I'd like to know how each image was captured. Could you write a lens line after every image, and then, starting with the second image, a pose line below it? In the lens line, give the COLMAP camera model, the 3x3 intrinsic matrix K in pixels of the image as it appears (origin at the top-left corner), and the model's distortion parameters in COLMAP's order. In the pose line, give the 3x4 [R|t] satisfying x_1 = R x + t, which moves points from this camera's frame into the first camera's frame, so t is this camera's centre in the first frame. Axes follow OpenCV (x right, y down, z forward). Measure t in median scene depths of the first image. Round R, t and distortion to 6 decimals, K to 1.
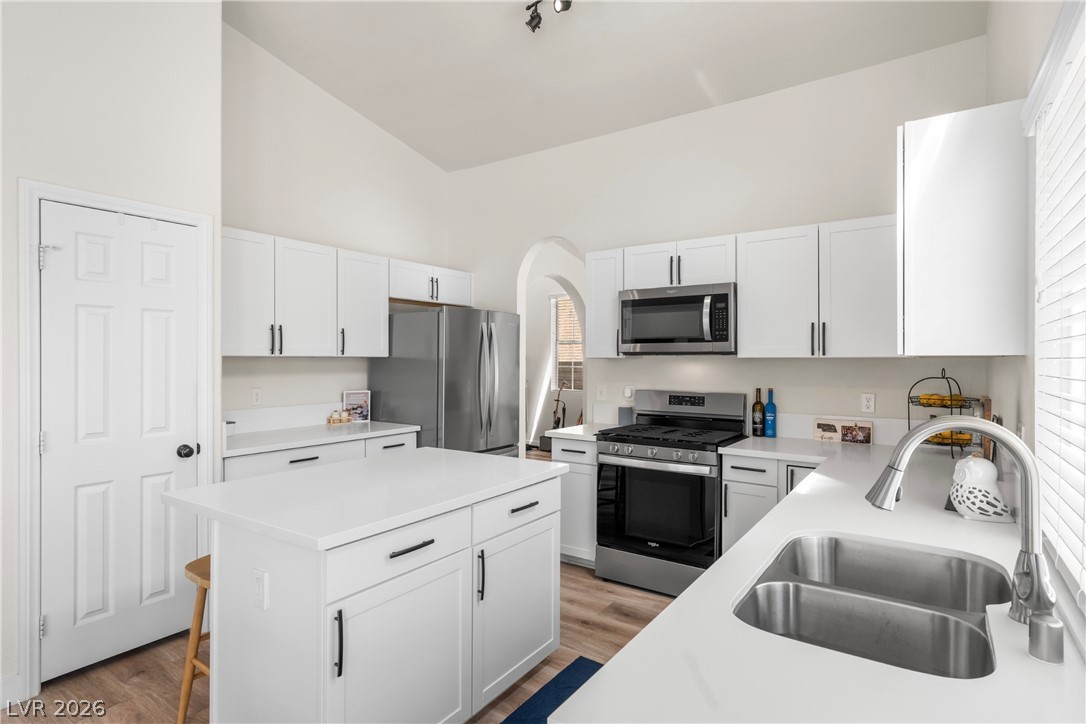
lens RADIAL K [[565.7, 0, 543.0], [0, 565.7, 362.0], [0, 0, 1]] dist [-0.000332, -0.000109]
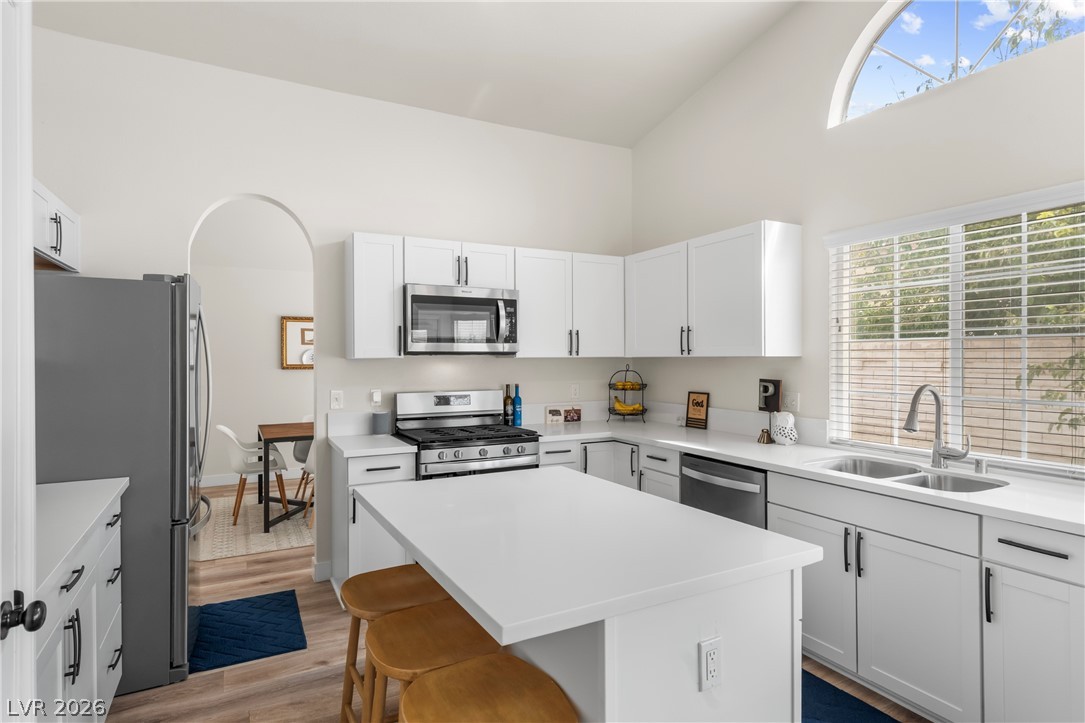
lens RADIAL K [[578.8, 0, 543.8], [0, 578.8, 359.1], [0, 0, 1]] dist [0.001743, 0.000715]
pose [[0.459789, -0.005176, 0.888013, -0.651458], [0.007763, 0.999968, 0.001809, -0.005916], [-0.887994, 0.006062, 0.459815, 0.423670]]
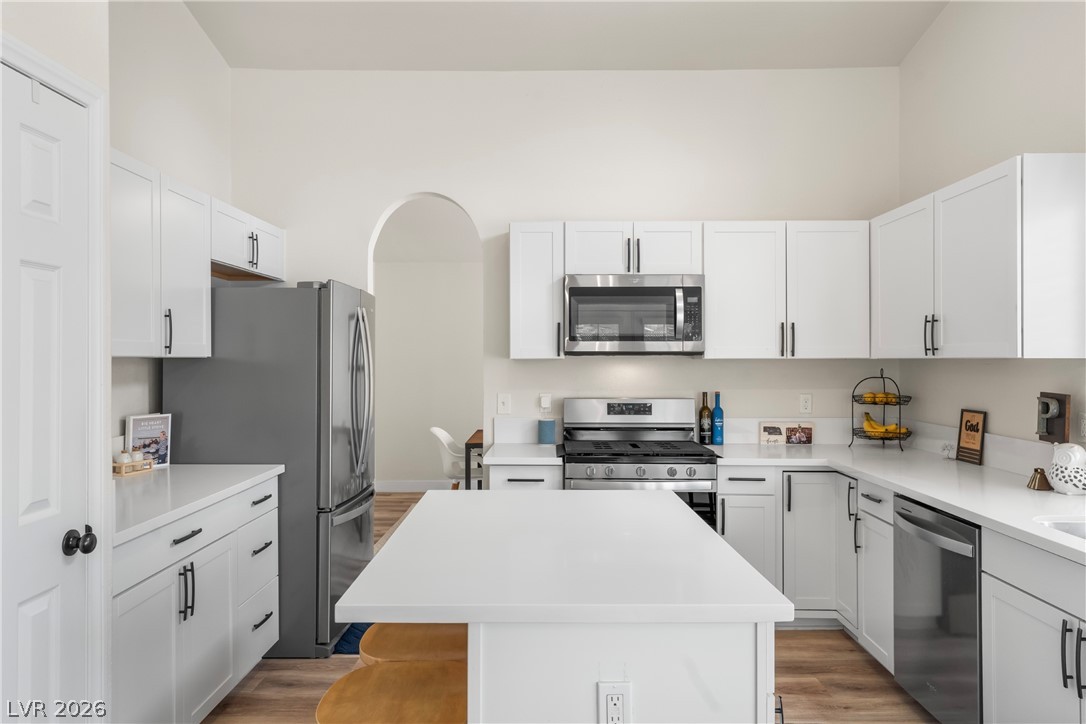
lens RADIAL K [[741.7, 0, 543.0], [0, 741.7, 362.0], [0, 0, 1]] dist [0.001512, 0.000454]
pose [[0.828361, -0.003717, 0.560183, -0.531948], [0.003734, 0.999992, 0.001113, -0.004444], [-0.560183, 0.001170, 0.828368, 0.165063]]
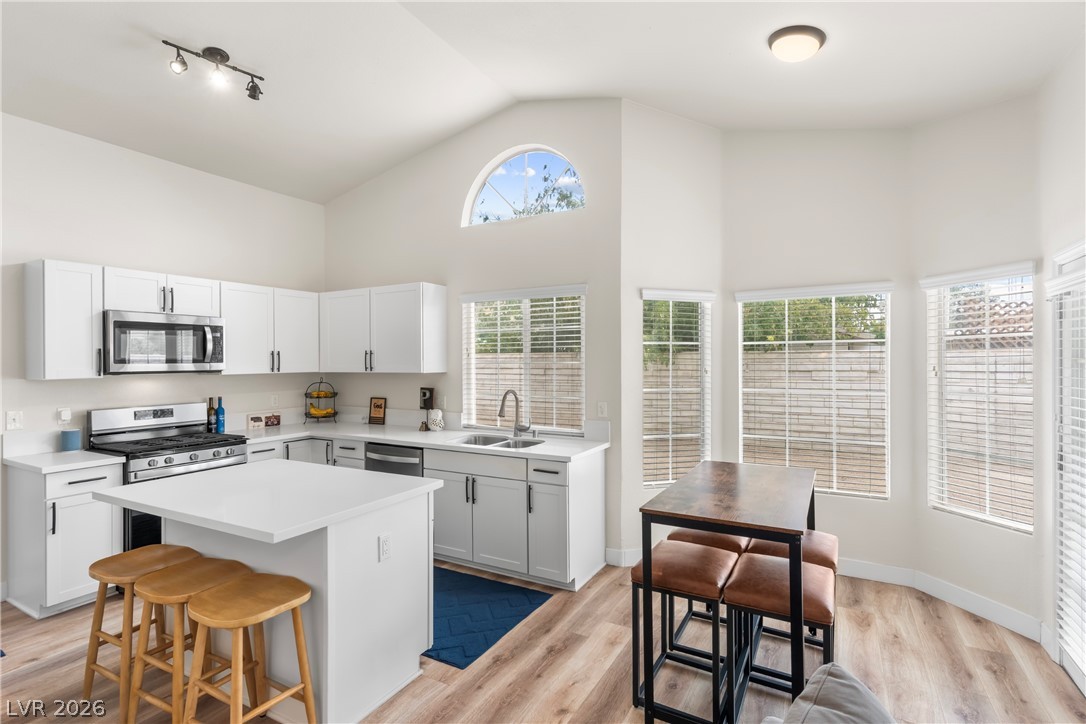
lens RADIAL K [[514.9, 0, 542.0], [0, 514.9, 359.3], [0, 0, 1]] dist [0.000101, 0.000725]
pose [[-0.090521, 0.001377, 0.995894, -0.925573], [0.010163, 0.999948, -0.000458, -0.035292], [-0.995843, 0.010080, -0.090530, 0.362216]]
